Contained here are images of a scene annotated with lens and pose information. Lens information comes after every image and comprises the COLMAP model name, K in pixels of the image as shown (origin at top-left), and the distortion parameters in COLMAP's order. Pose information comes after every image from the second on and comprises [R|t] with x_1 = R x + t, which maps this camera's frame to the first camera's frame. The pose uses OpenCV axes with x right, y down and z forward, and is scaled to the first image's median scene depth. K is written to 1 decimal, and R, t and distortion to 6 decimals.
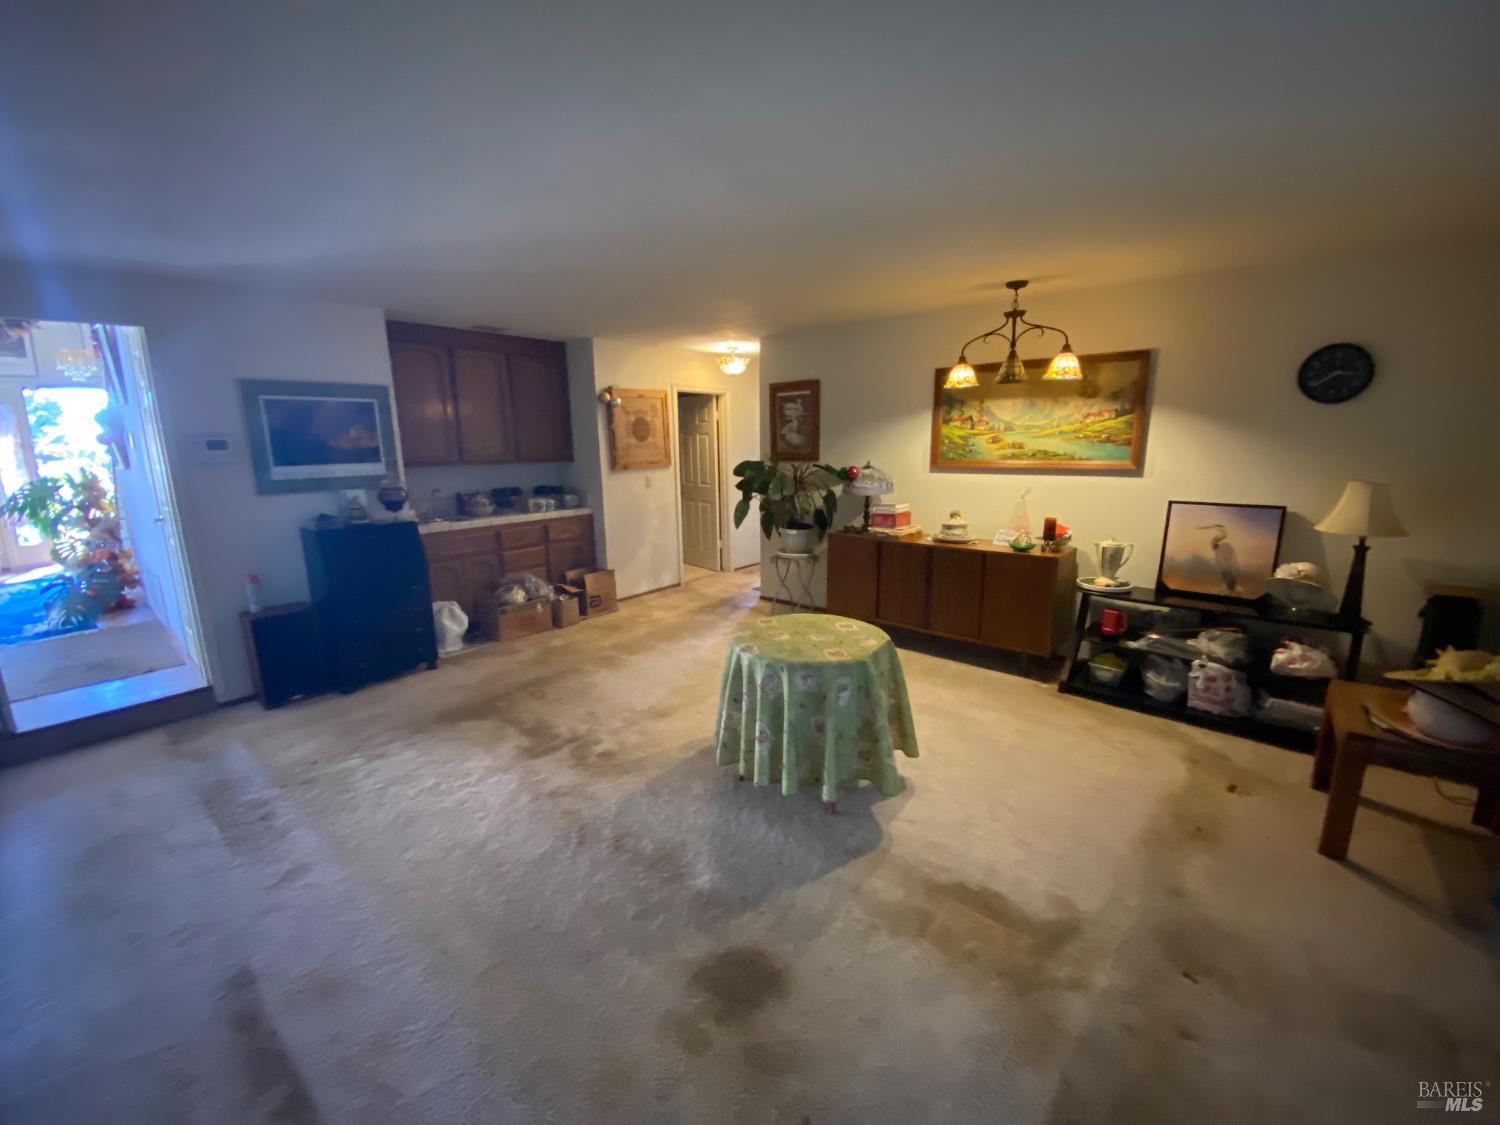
lens RADIAL K [[595.9, 0, 742.4], [0, 595.9, 557.1], [0, 0, 1]] dist [0.048534, -0.038120]
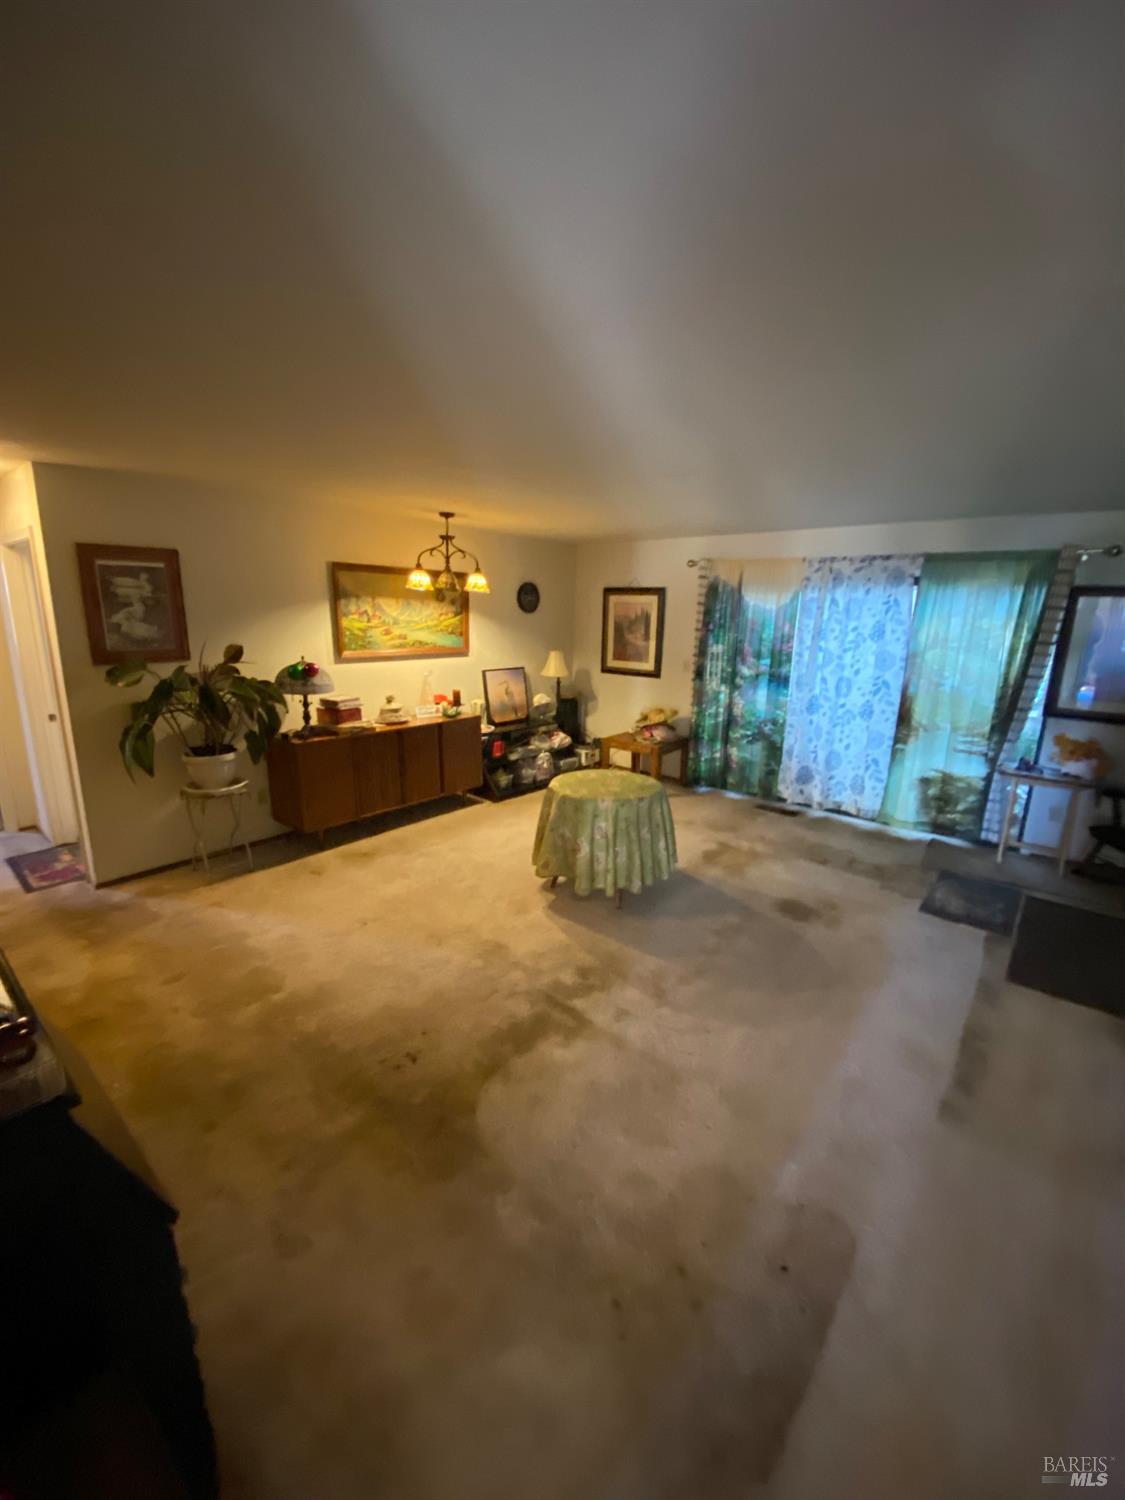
lens RADIAL K [[609.2, 0, 565.2], [0, 609.2, 750.3], [0, 0, 1]] dist [0.028337, -0.018443]
pose [[-0.012345, -0.212145, 0.977160, -0.951006], [0.175152, 0.961667, 0.210994, -0.196900], [-0.984464, 0.173756, 0.025286, 0.803959]]
